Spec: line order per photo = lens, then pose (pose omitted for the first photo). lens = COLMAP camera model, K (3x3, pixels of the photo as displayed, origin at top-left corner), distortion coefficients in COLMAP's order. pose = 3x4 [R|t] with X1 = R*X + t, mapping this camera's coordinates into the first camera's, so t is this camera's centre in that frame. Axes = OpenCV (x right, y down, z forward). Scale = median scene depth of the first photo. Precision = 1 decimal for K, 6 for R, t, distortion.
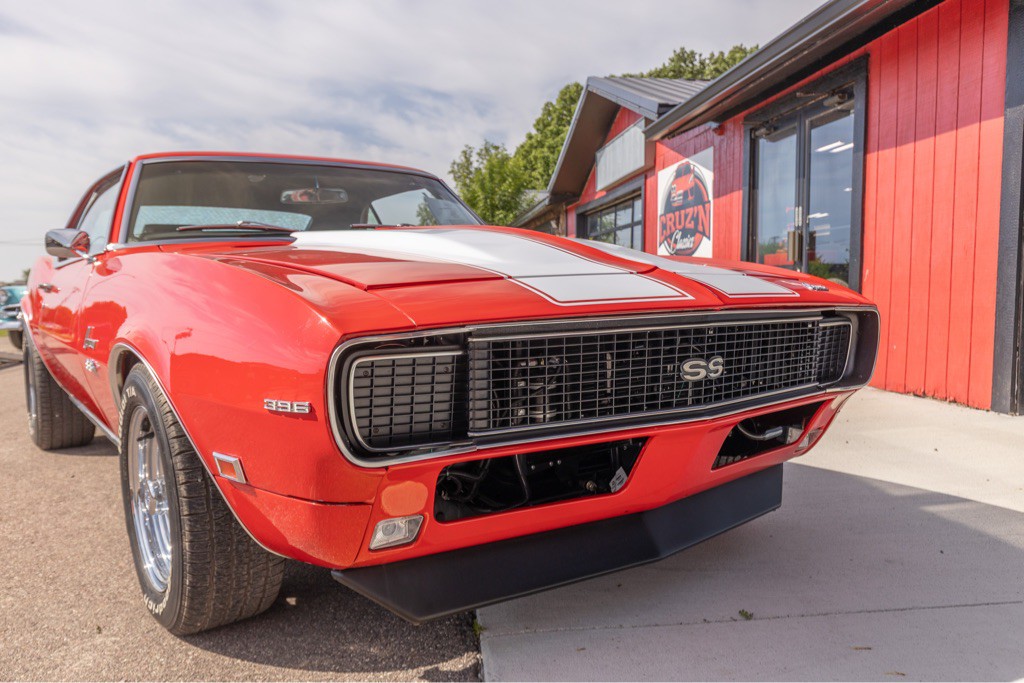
lens RADIAL K [[802.5, 0, 515.4], [0, 802.5, 343.9], [0, 0, 1]] dist [0.004523, 0.001030]
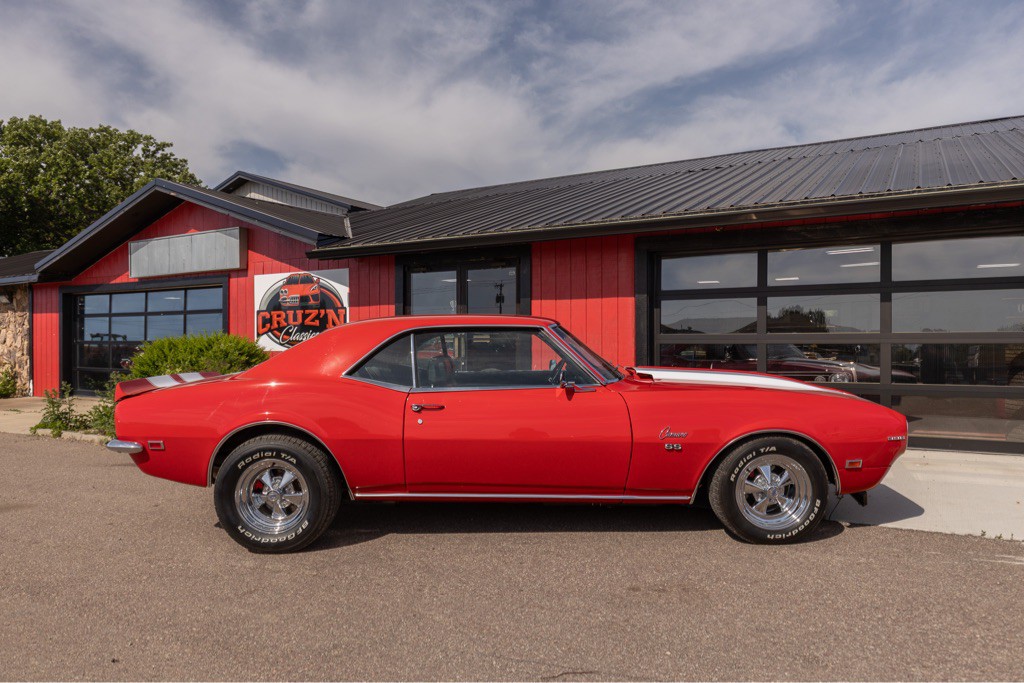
lens RADIAL K [[714.5, 0, 512.0], [0, 714.5, 341.5], [0, 0, 1]] dist [-0.000499, 0.002648]
pose [[0.603803, 0.007024, 0.797102, -0.550564], [0.059437, 0.996781, -0.053807, -0.040321], [-0.794914, 0.079866, 0.601442, 0.059410]]
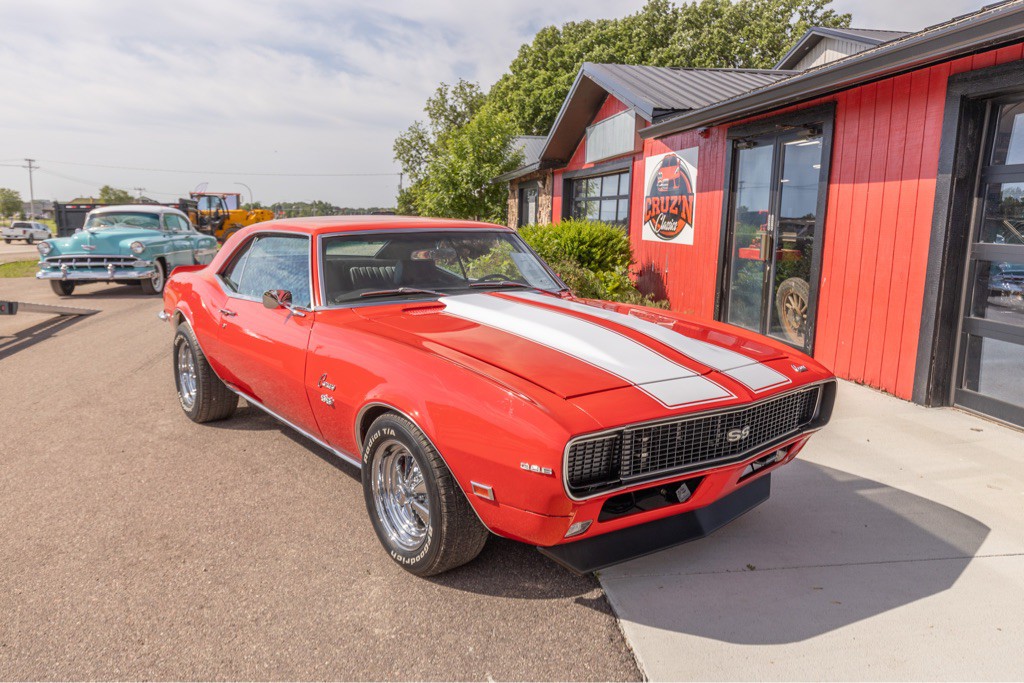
lens RADIAL K [[770.1, 0, 512.0], [0, 770.1, 341.5], [0, 0, 1]] dist [0.003468, -0.003129]
pose [[0.998934, 0.021411, 0.040886, -0.060565], [-0.024859, 0.996003, 0.085791, -0.054744], [-0.038886, -0.086716, 0.995474, -0.116099]]
